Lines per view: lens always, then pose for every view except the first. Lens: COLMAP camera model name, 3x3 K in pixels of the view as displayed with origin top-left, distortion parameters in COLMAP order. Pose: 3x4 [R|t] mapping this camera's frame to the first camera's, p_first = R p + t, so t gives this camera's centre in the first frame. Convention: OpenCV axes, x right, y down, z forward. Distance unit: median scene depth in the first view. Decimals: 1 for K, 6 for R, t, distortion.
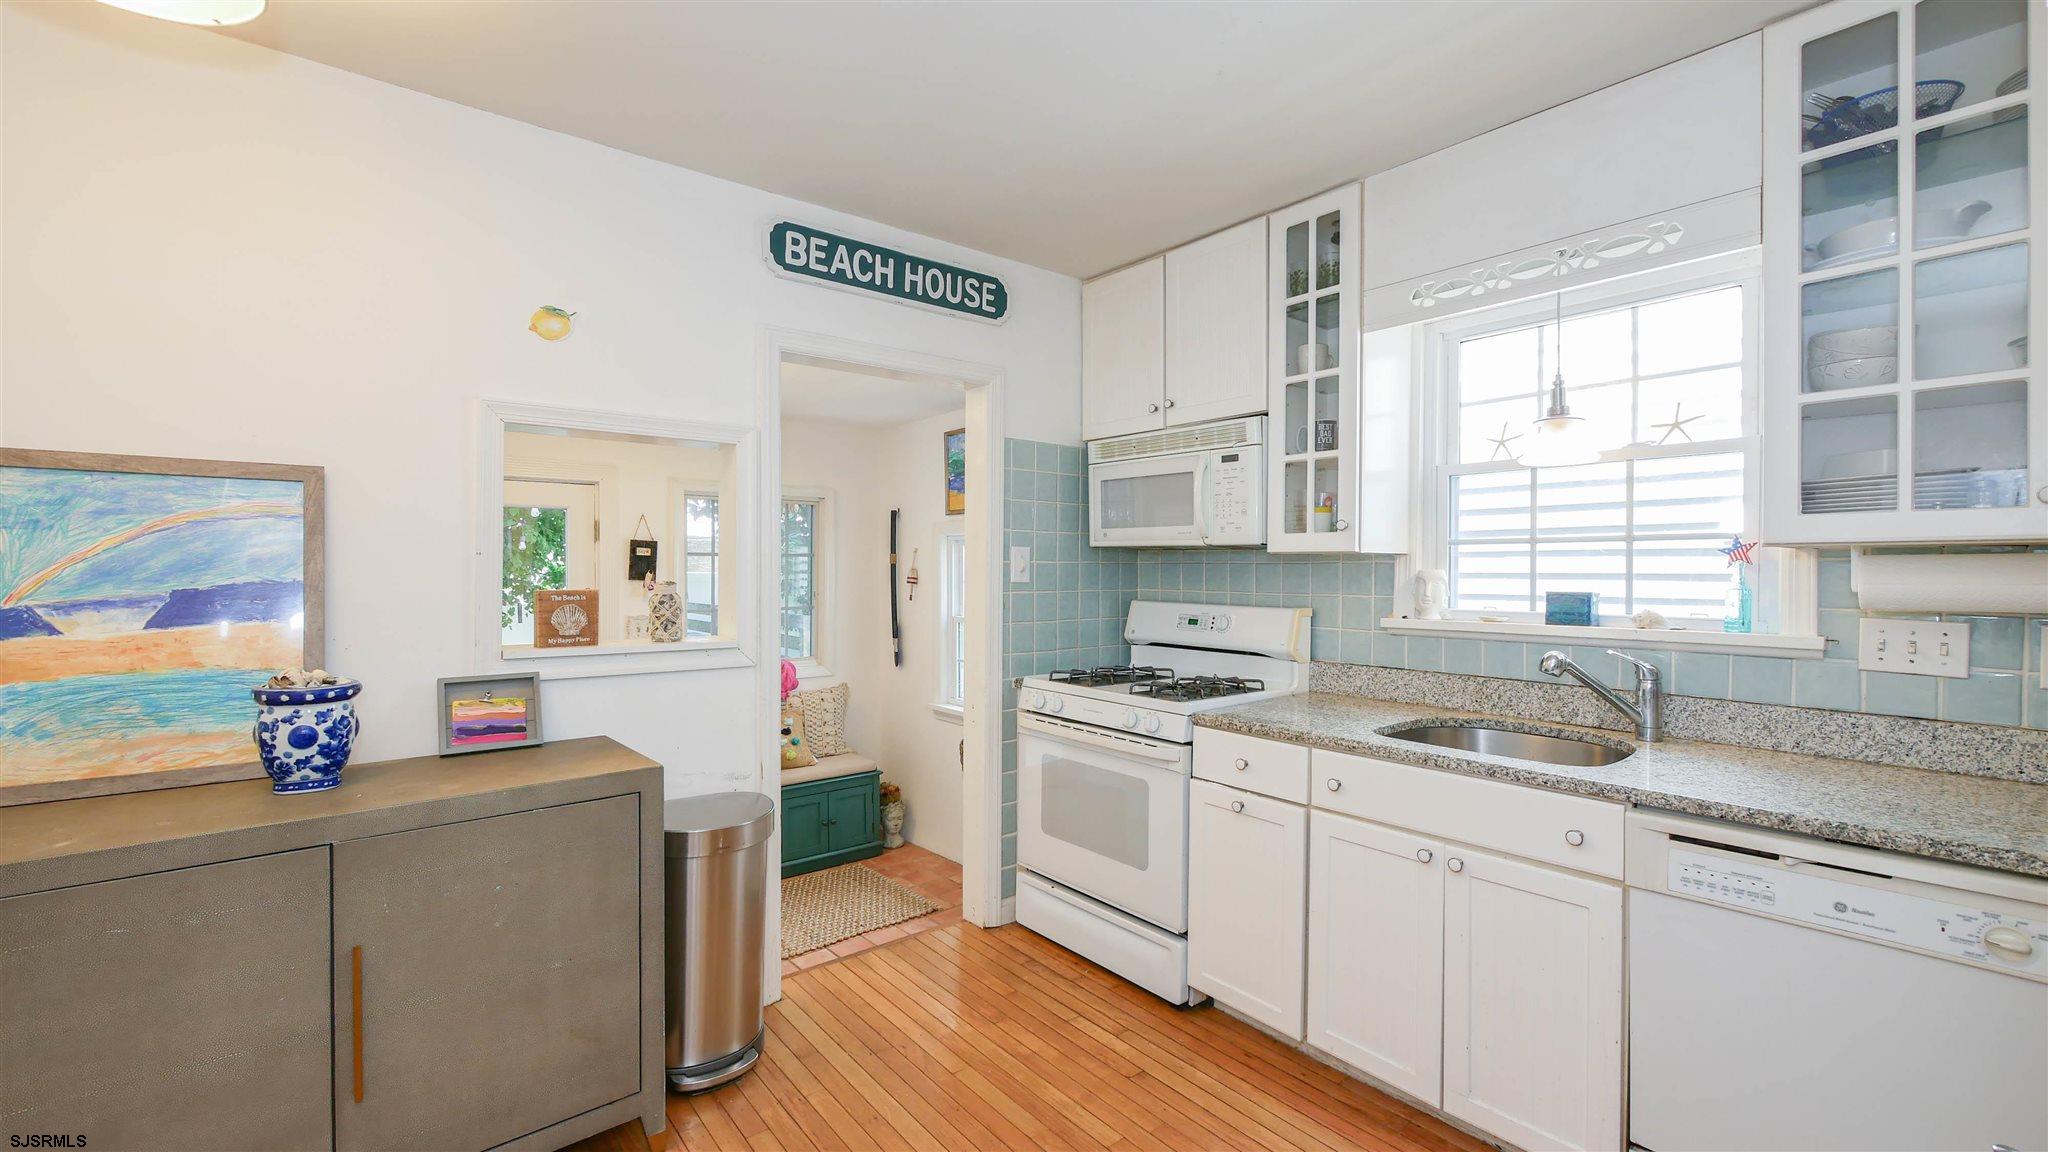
lens RADIAL K [[847.0, 0, 1020.0], [0, 847.0, 568.8], [0, 0, 1]] dist [-0.001715, 0.000137]
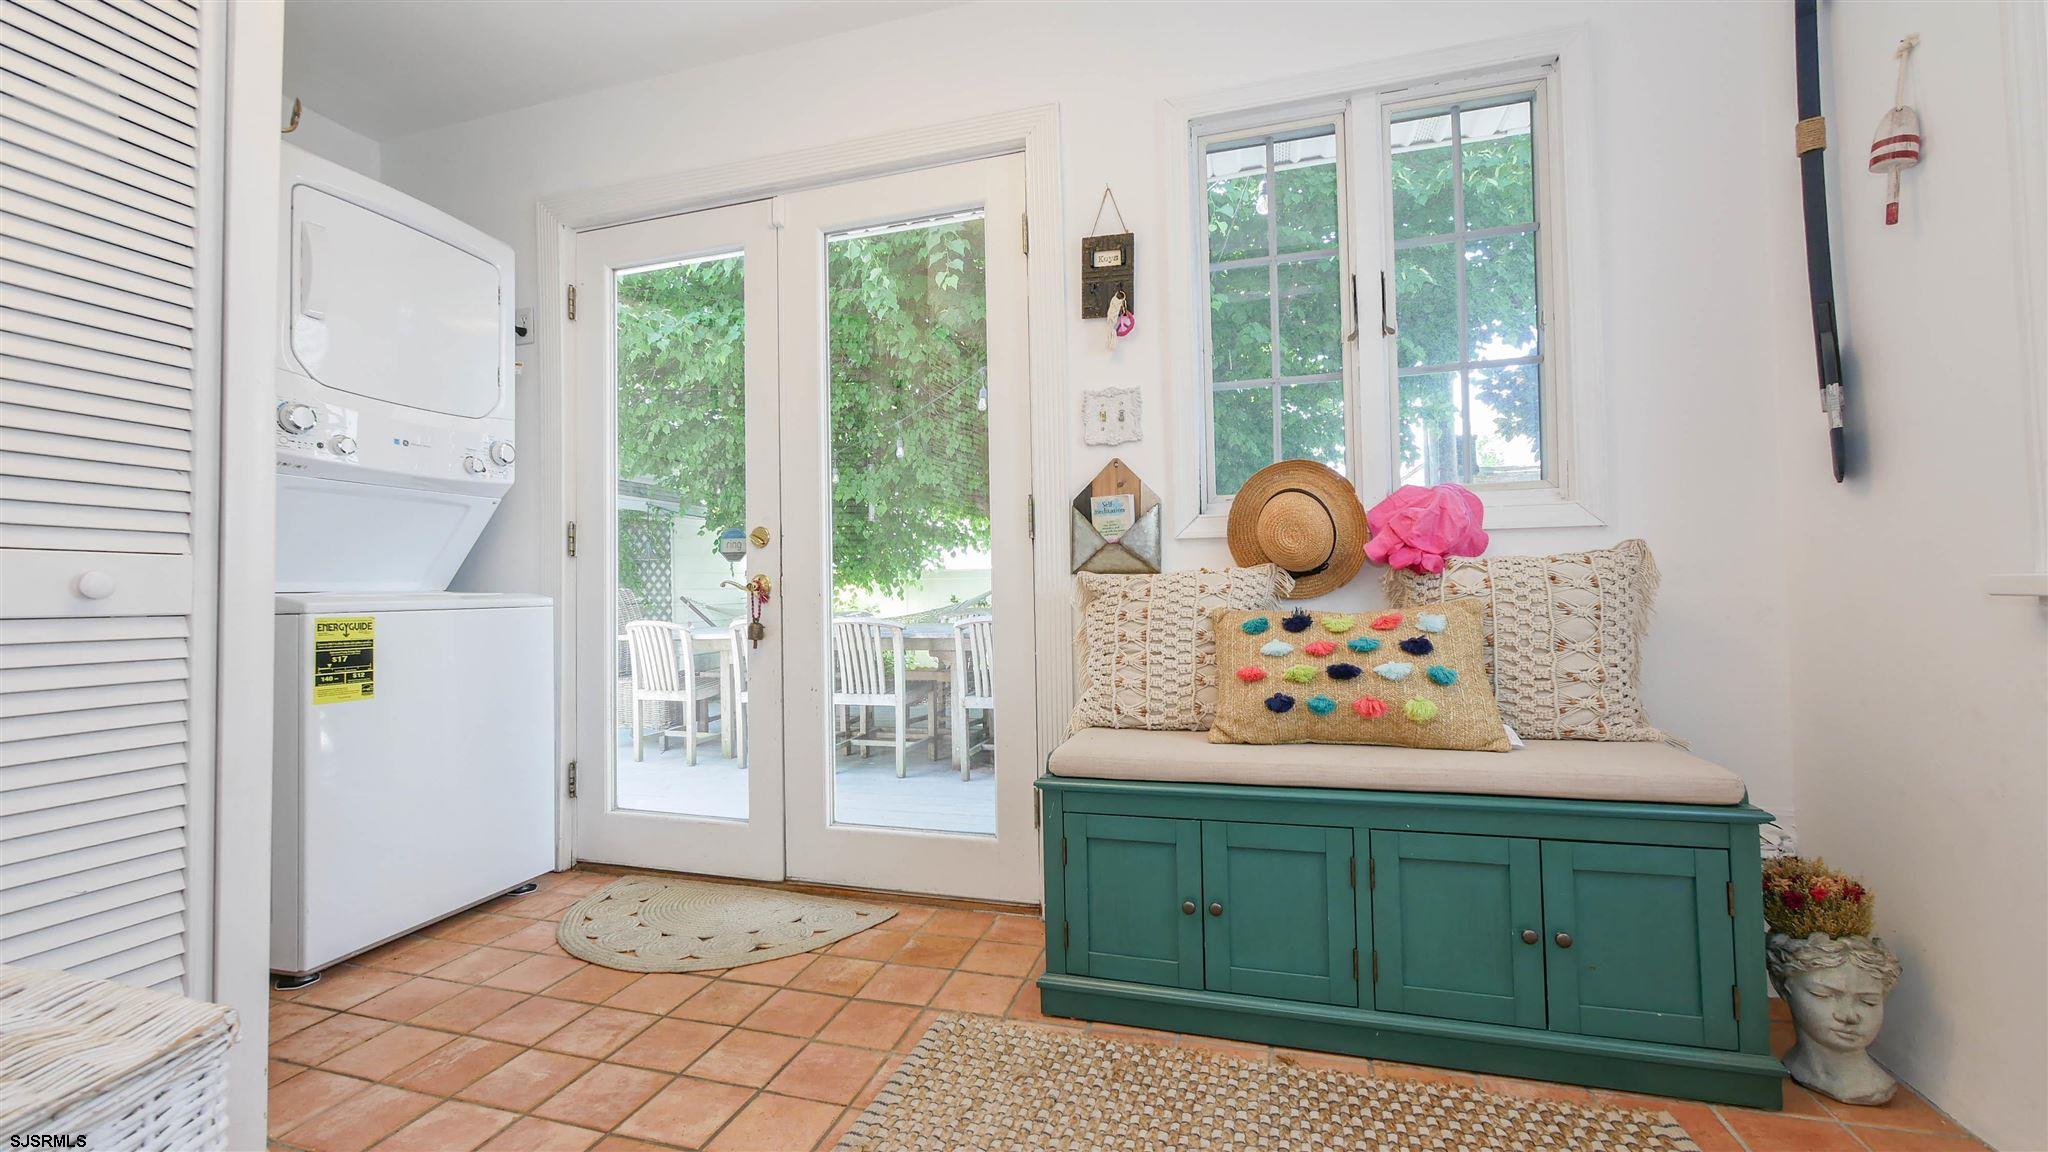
lens RADIAL K [[853.8, 0, 1024.0], [0, 853.8, 576.0], [0, 0, 1]] dist [-0.002893, -0.000788]
pose [[0.570408, -0.032330, -0.820725, -0.067351], [0.020433, 0.999474, -0.025169, 0.158121], [0.821108, -0.002413, 0.570768, 0.617183]]
